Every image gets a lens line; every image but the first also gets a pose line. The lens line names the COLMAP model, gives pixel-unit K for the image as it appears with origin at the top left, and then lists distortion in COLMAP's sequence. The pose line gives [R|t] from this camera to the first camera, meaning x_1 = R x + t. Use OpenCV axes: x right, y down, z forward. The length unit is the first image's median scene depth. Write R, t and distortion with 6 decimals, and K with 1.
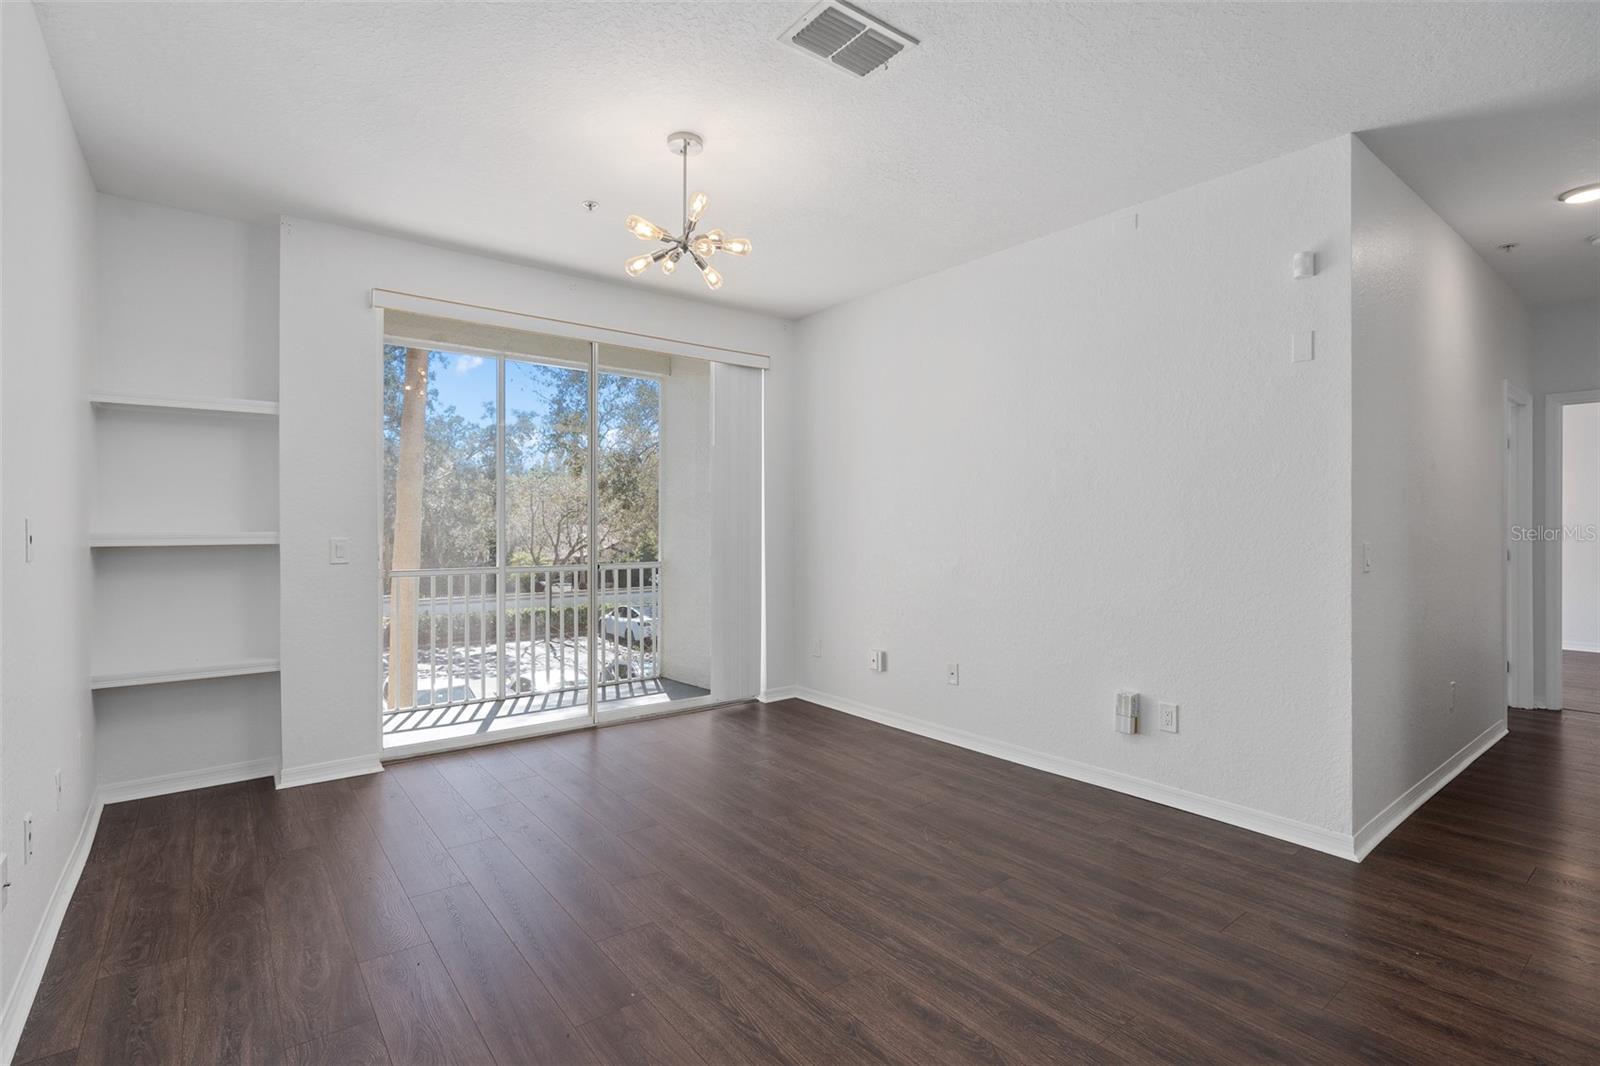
lens RADIAL K [[755.9, 0, 800.0], [0, 755.9, 526.0], [0, 0, 1]] dist [-0.013640, 0.000019]
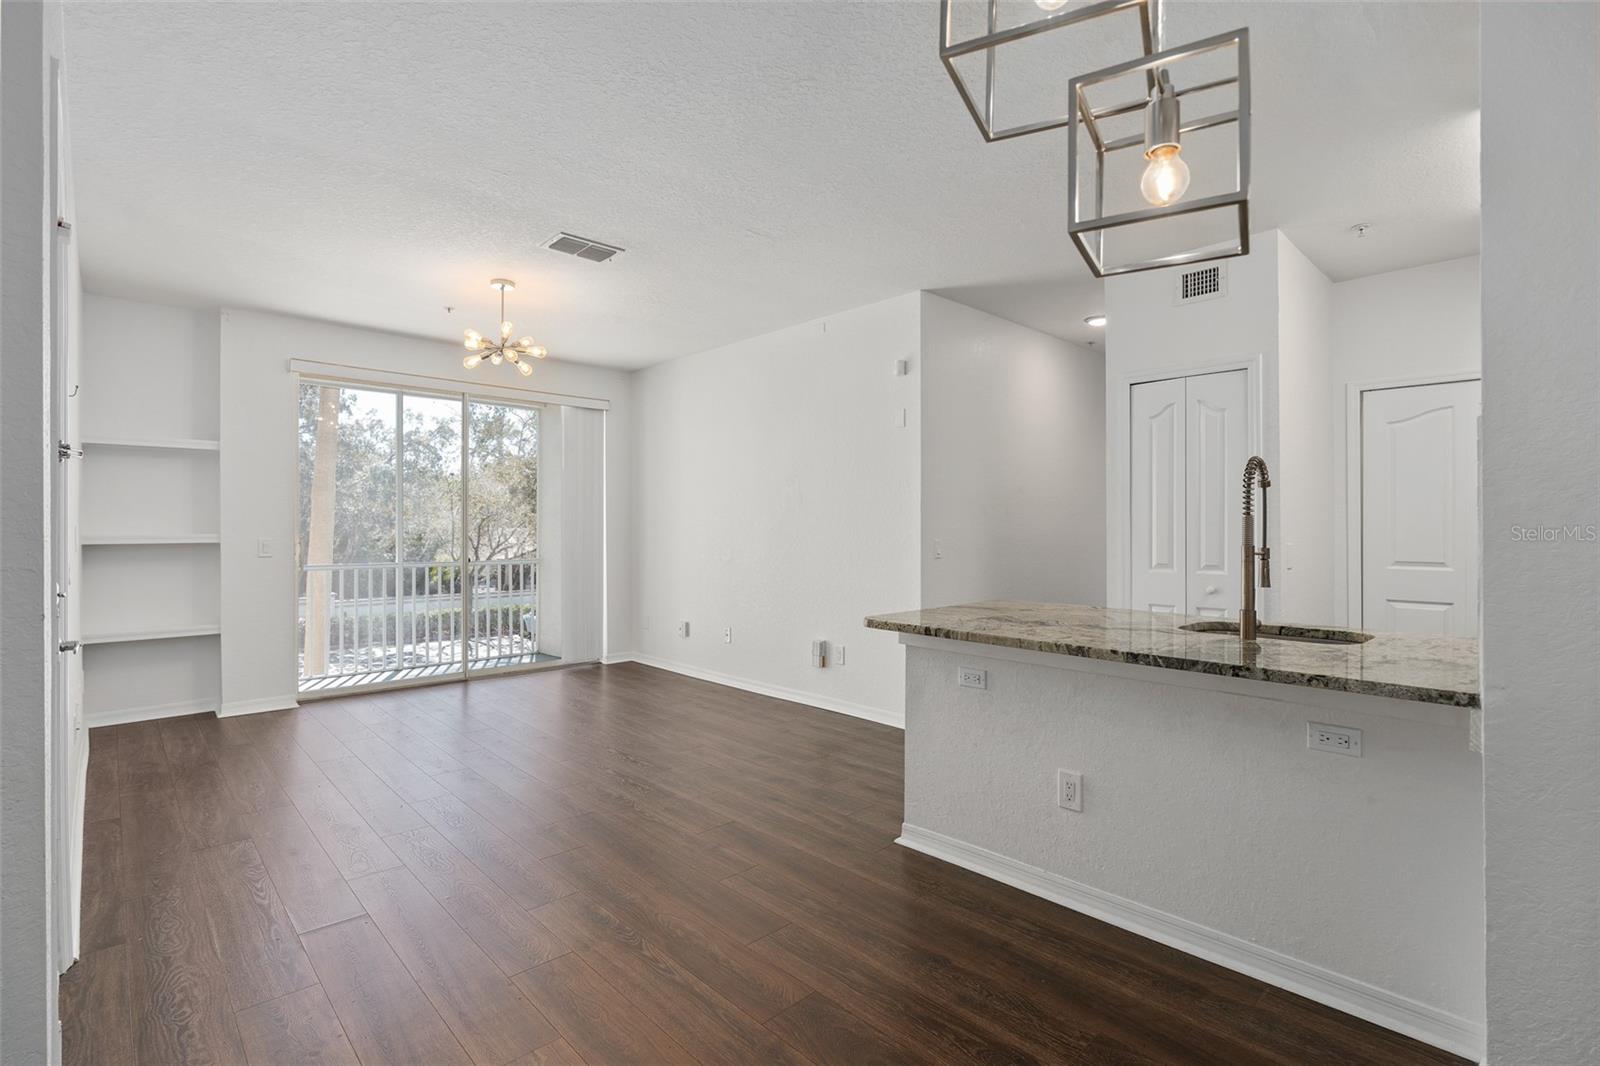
lens RADIAL K [[755.9, 0, 814.0], [0, 755.9, 528.5], [0, 0, 1]] dist [-0.013640, 0.000019]
pose [[0.995528, 0.000292, 0.094469, 0.248818], [-0.000275, 1.000000, -0.000189, -0.001940], [-0.094469, 0.000162, 0.995528, -0.446065]]
